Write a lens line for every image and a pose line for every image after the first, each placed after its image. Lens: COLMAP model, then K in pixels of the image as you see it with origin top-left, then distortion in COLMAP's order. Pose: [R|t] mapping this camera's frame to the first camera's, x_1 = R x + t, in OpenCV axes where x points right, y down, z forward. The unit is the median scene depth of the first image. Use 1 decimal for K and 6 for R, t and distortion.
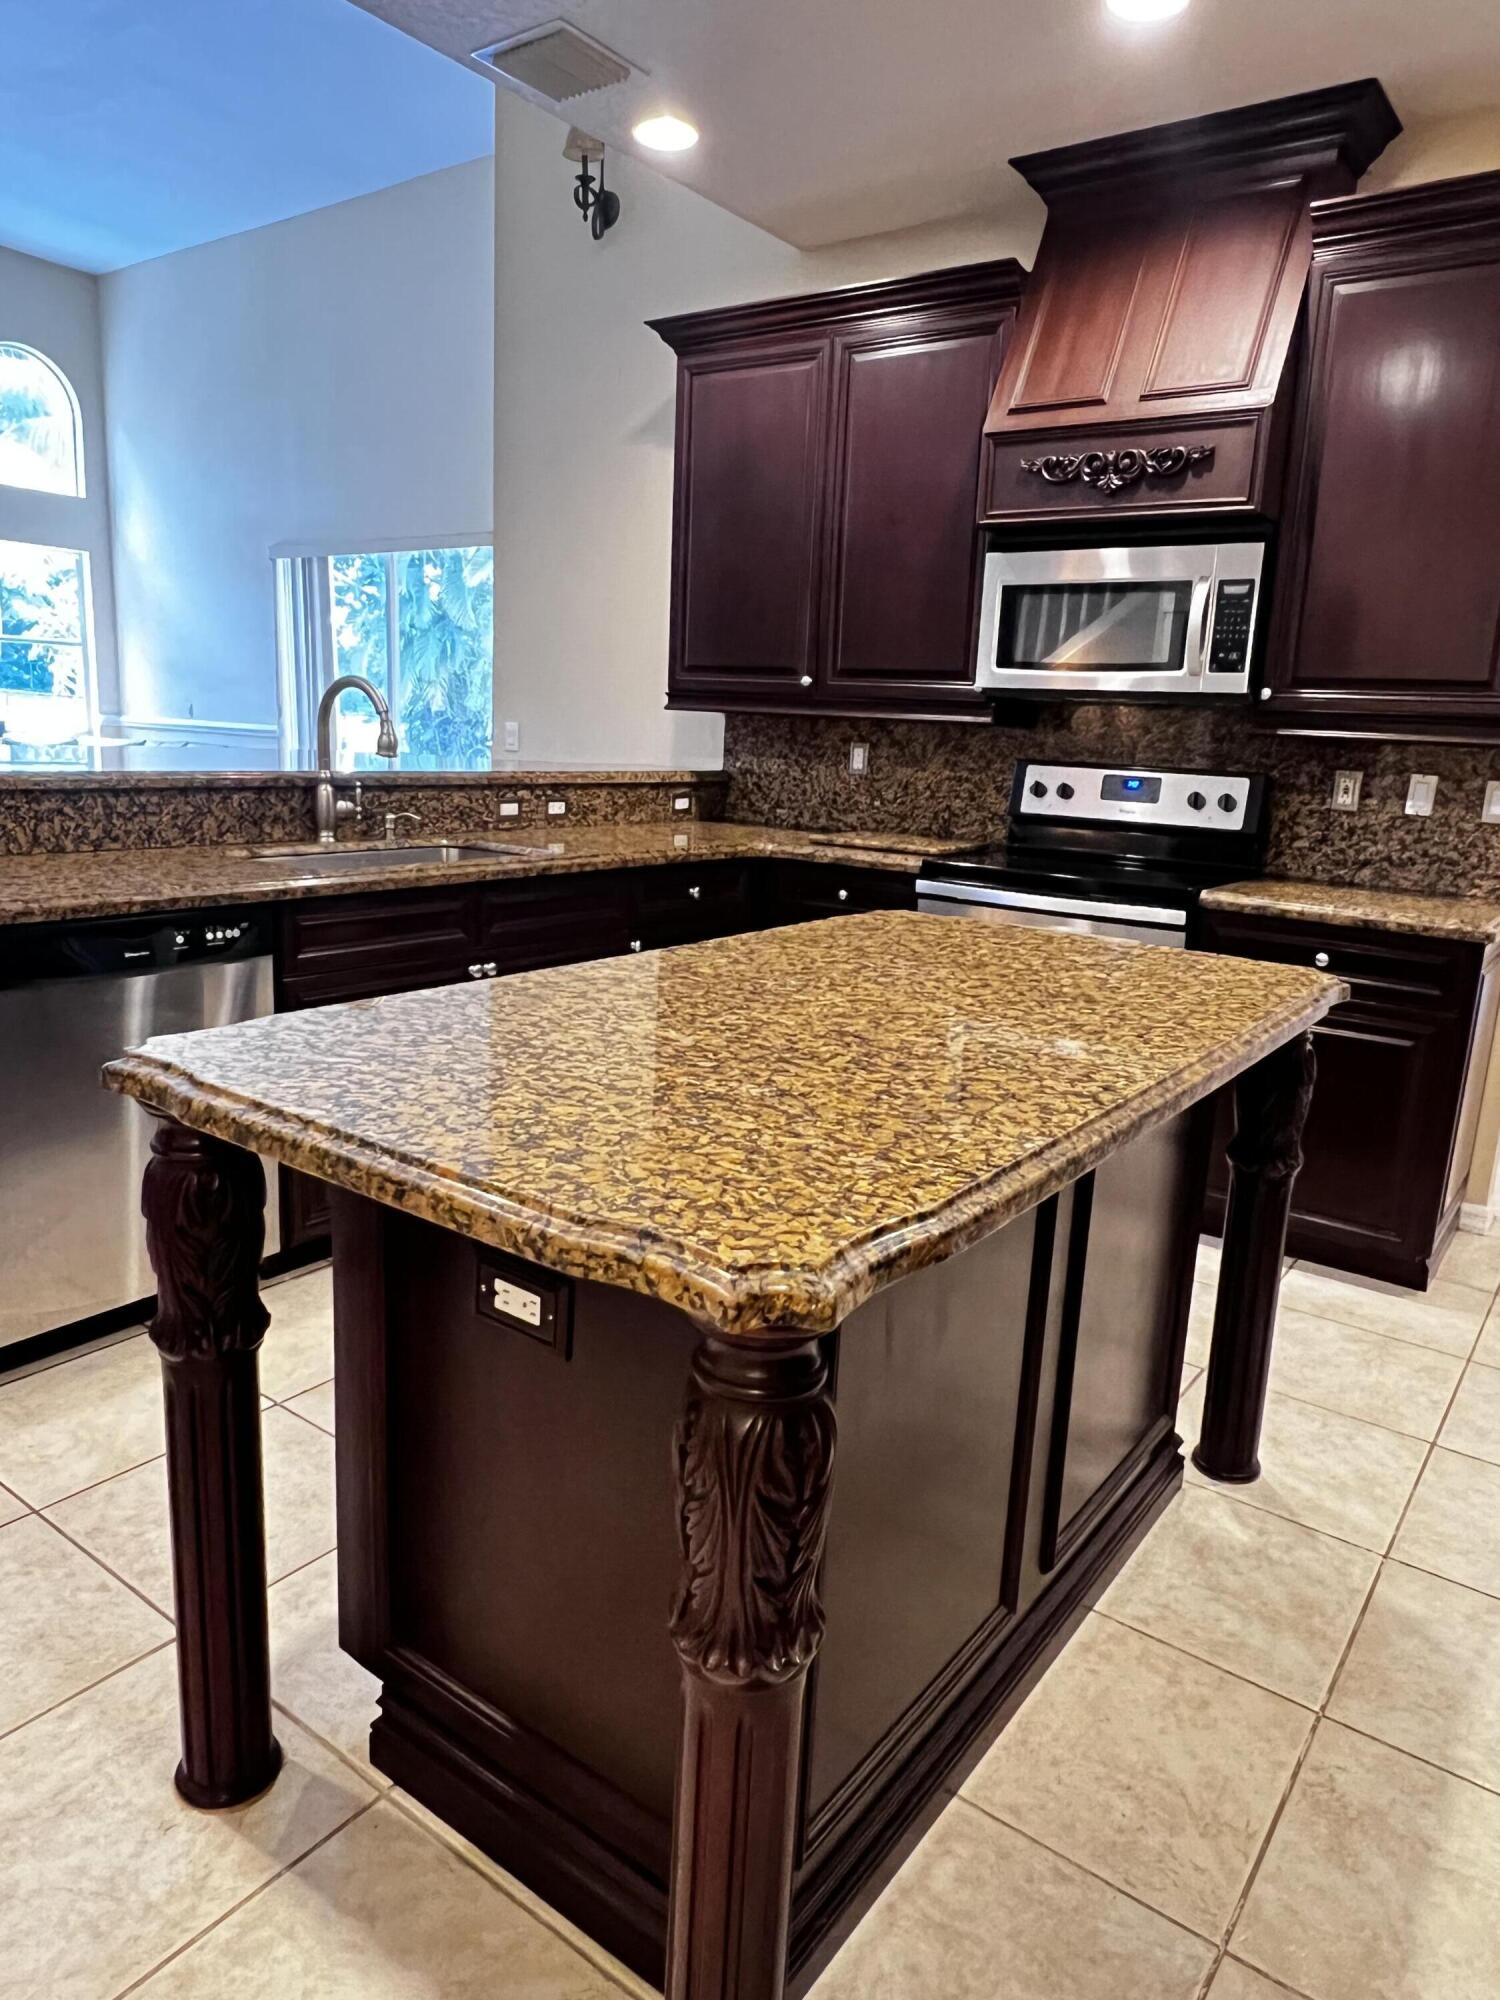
lens RADIAL K [[1290.3, 0, 758.1], [0, 1290.3, 998.7], [0, 0, 1]] dist [-0.001086, 0.001196]
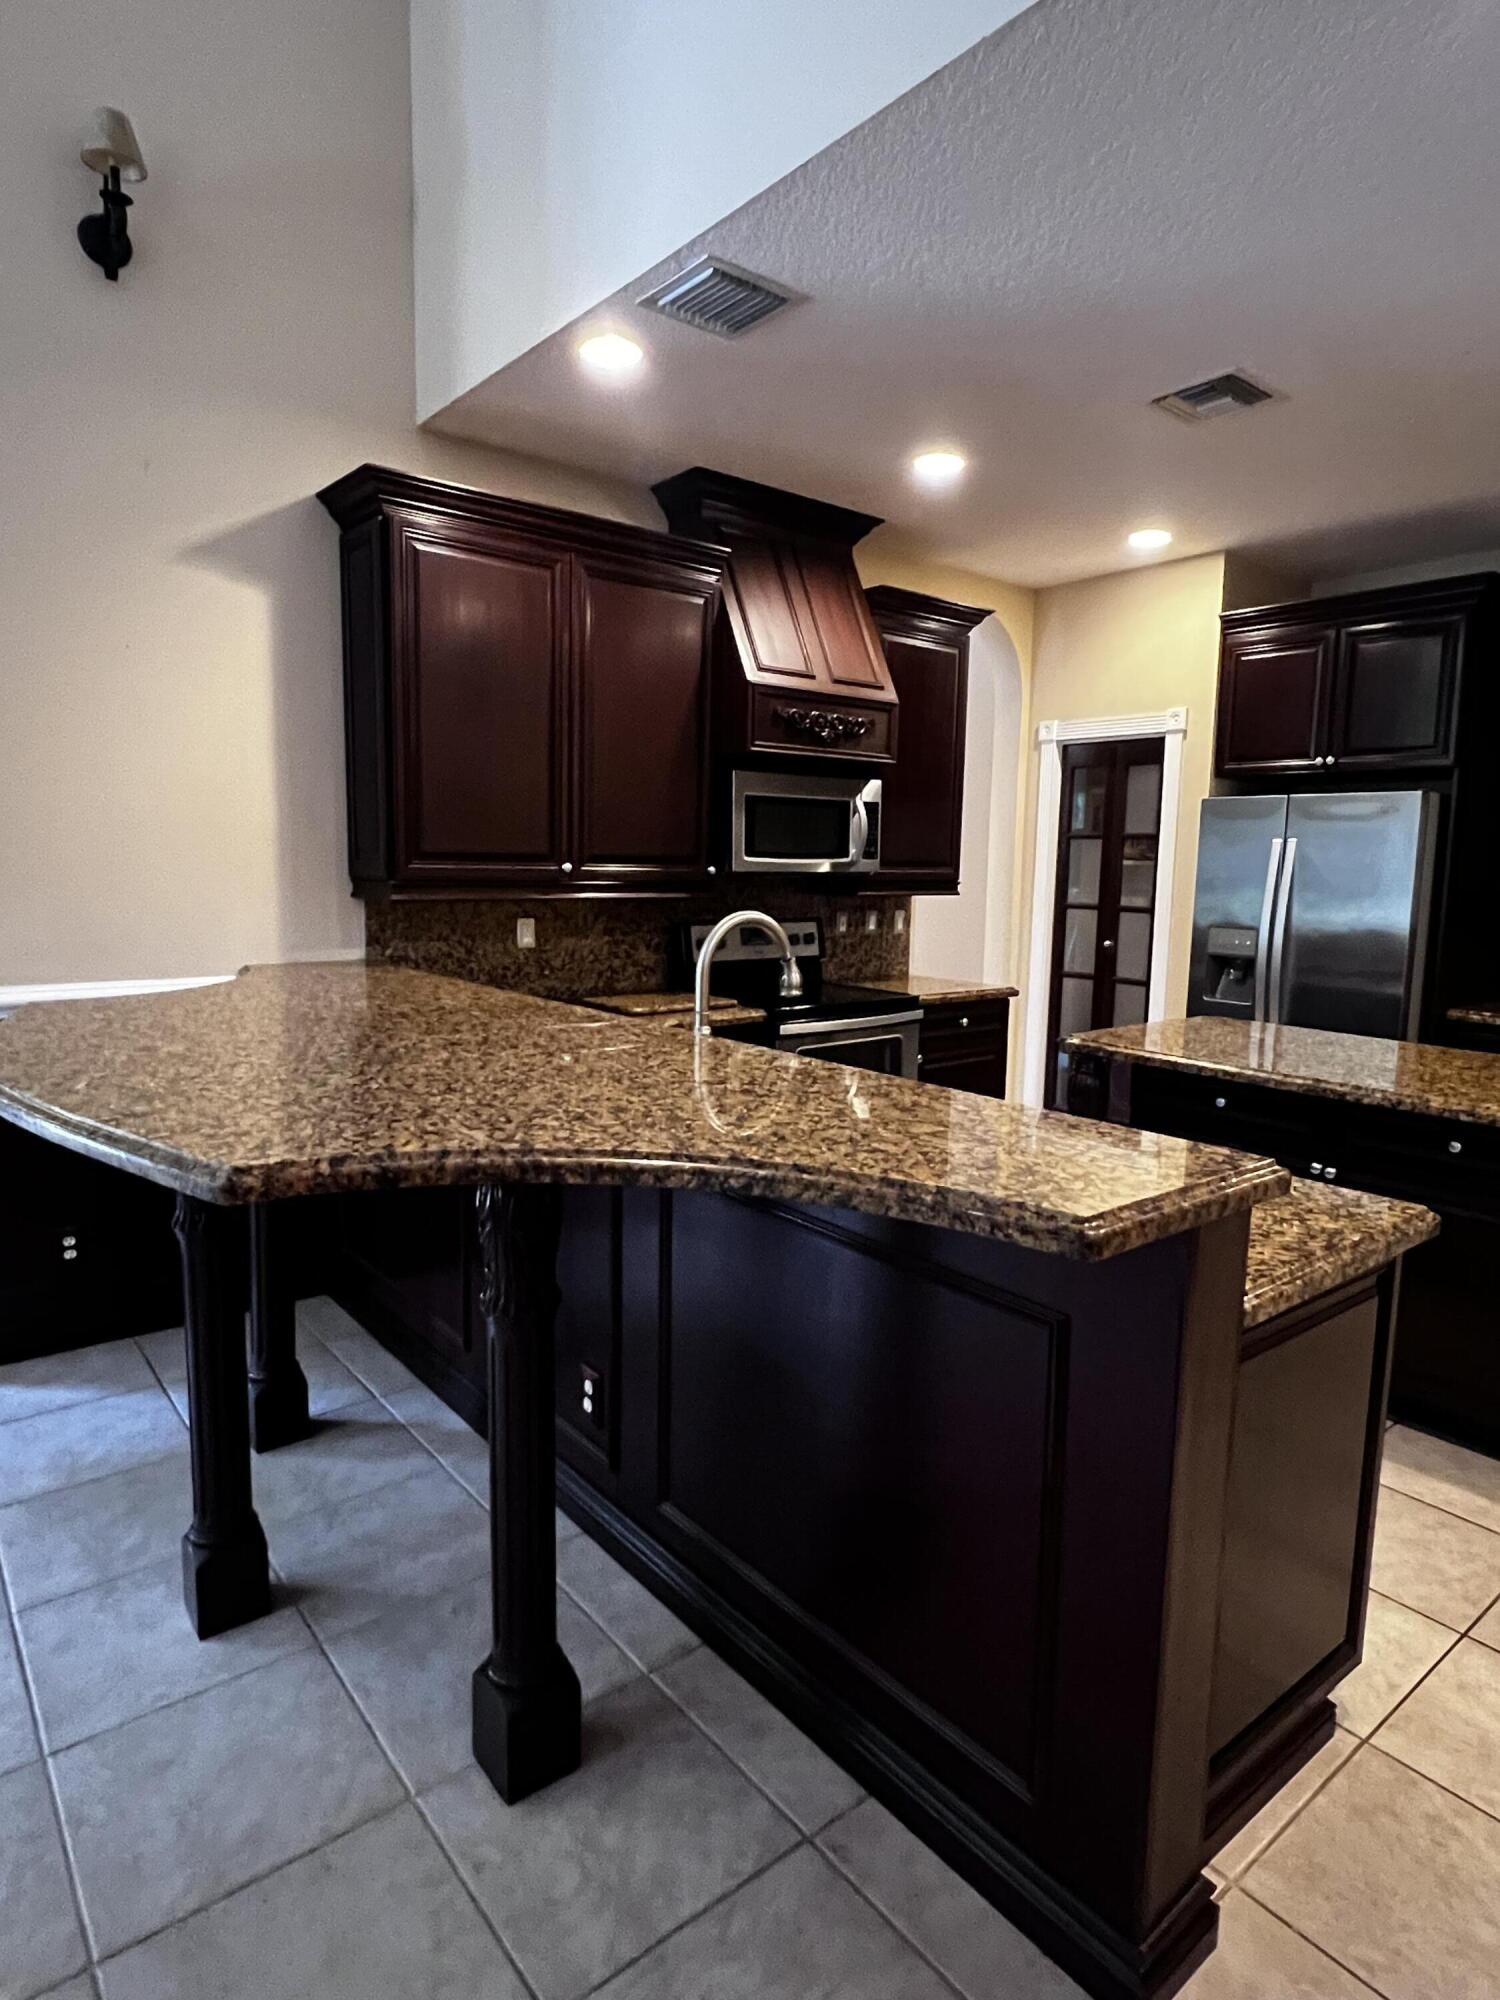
lens RADIAL K [[1130.0, 0, 763.0], [0, 1130.0, 992.8], [0, 0, 1]] dist [0.005214, -0.002234]
pose [[0.248473, -0.157720, 0.955712, -0.879556], [0.197018, 0.974259, 0.109559, -0.233425], [-0.948391, 0.161070, 0.273151, 0.664965]]
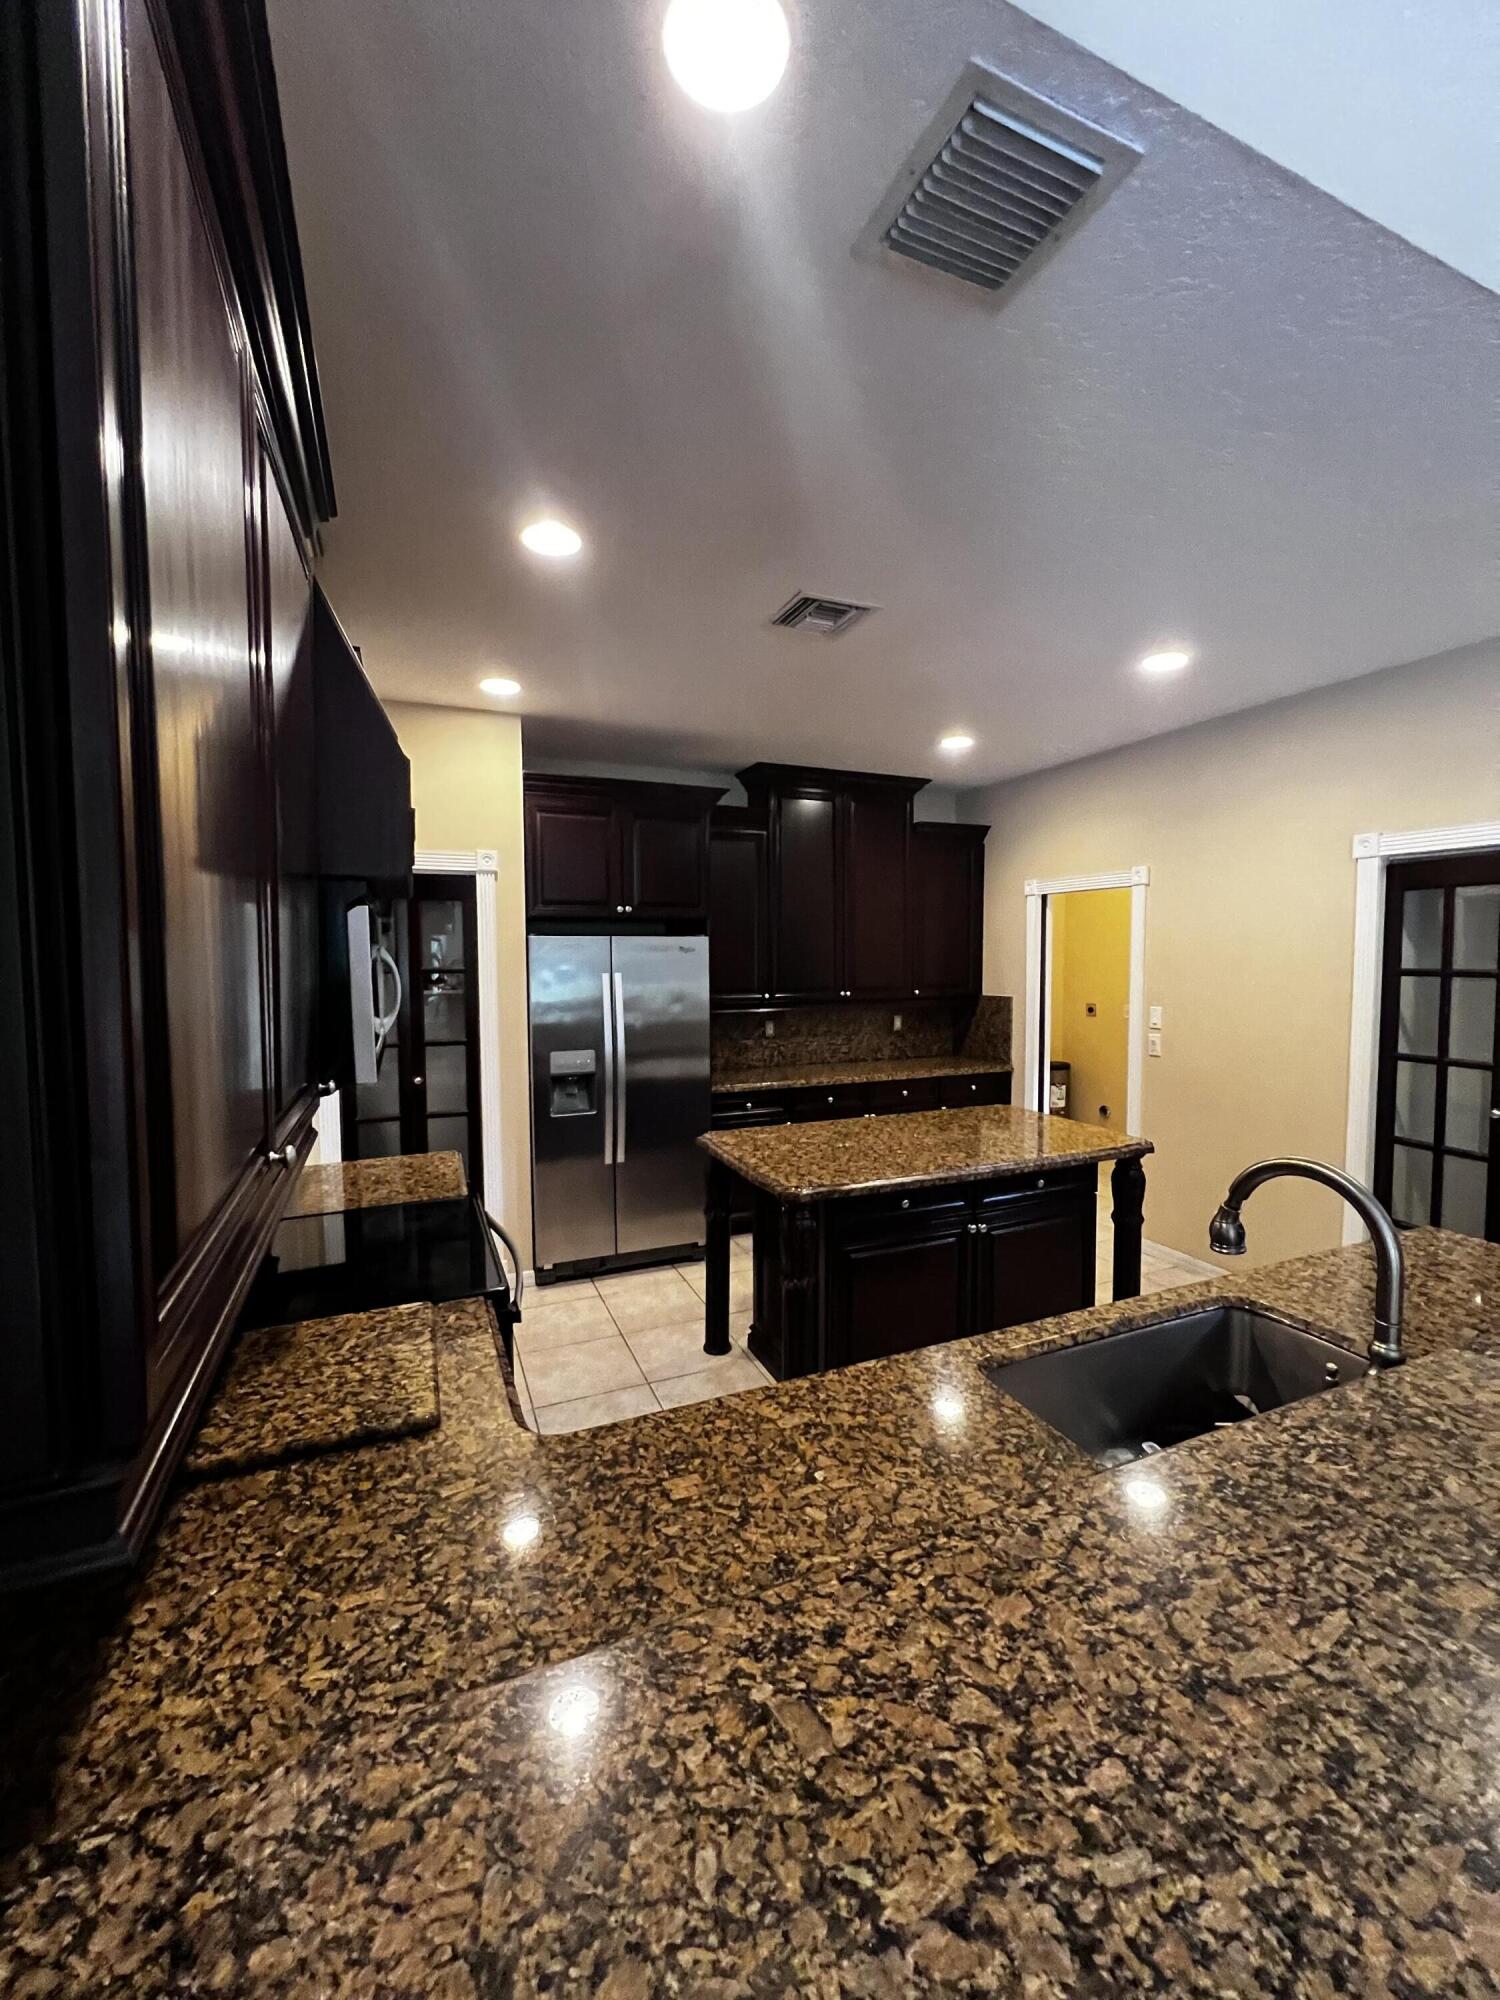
lens RADIAL K [[792.4, 0, 753.5], [0, 792.4, 994.8], [0, 0, 1]] dist [-0.004044, -0.000382]
pose [[-0.861301, -0.068512, 0.503455, -0.223455], [0.073635, 0.963575, 0.257100, -0.374247], [-0.502731, 0.258513, -0.824884, 1.205207]]
